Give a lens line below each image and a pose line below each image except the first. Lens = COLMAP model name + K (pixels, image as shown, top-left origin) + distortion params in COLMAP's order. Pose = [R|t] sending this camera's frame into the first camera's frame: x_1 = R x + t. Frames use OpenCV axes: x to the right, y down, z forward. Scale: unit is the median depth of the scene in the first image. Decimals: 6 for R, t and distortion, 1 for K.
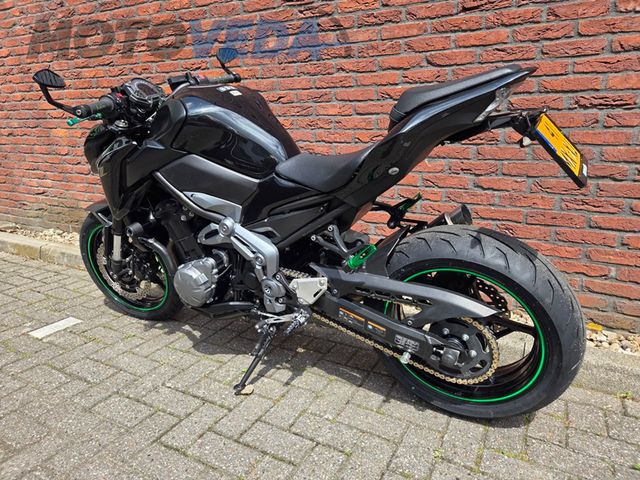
lens RADIAL K [[429.9, 0, 316.8], [0, 429.9, 234.0], [0, 0, 1]] dist [0.068754, -0.054100]
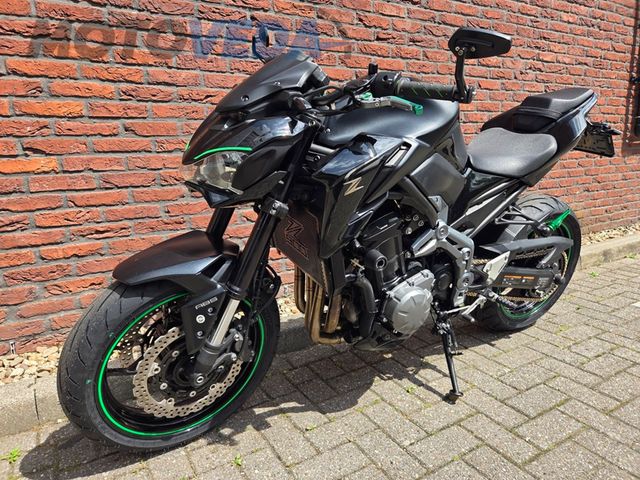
lens RADIAL K [[429.9, 0, 315.2], [0, 429.9, 239.0], [0, 0, 1]] dist [0.068754, -0.054100]
pose [[0.516445, -0.188562, 0.835302, -0.980951], [0.222188, 0.971554, 0.081946, -0.116345], [-0.826993, 0.143273, 0.543651, 0.621914]]
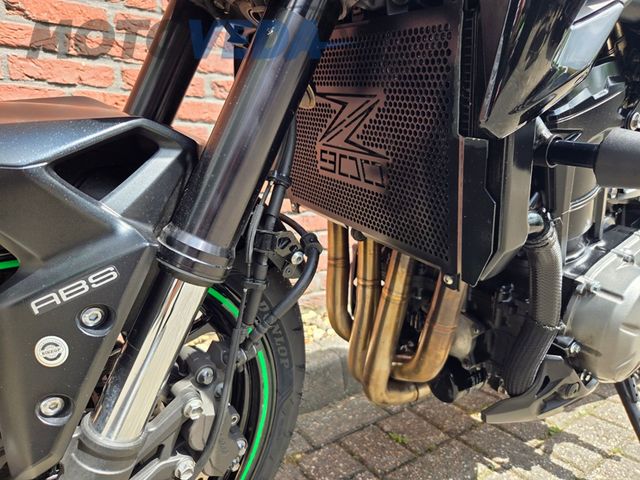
lens RADIAL K [[429.9, 0, 336.9], [0, 429.9, 235.8], [0, 0, 1]] dist [0.068754, -0.054100]
pose [[0.440003, -0.110924, 0.891119, -0.655096], [0.221623, 0.975059, 0.011943, -0.007917], [-0.870218, 0.192238, 0.453613, 0.941507]]
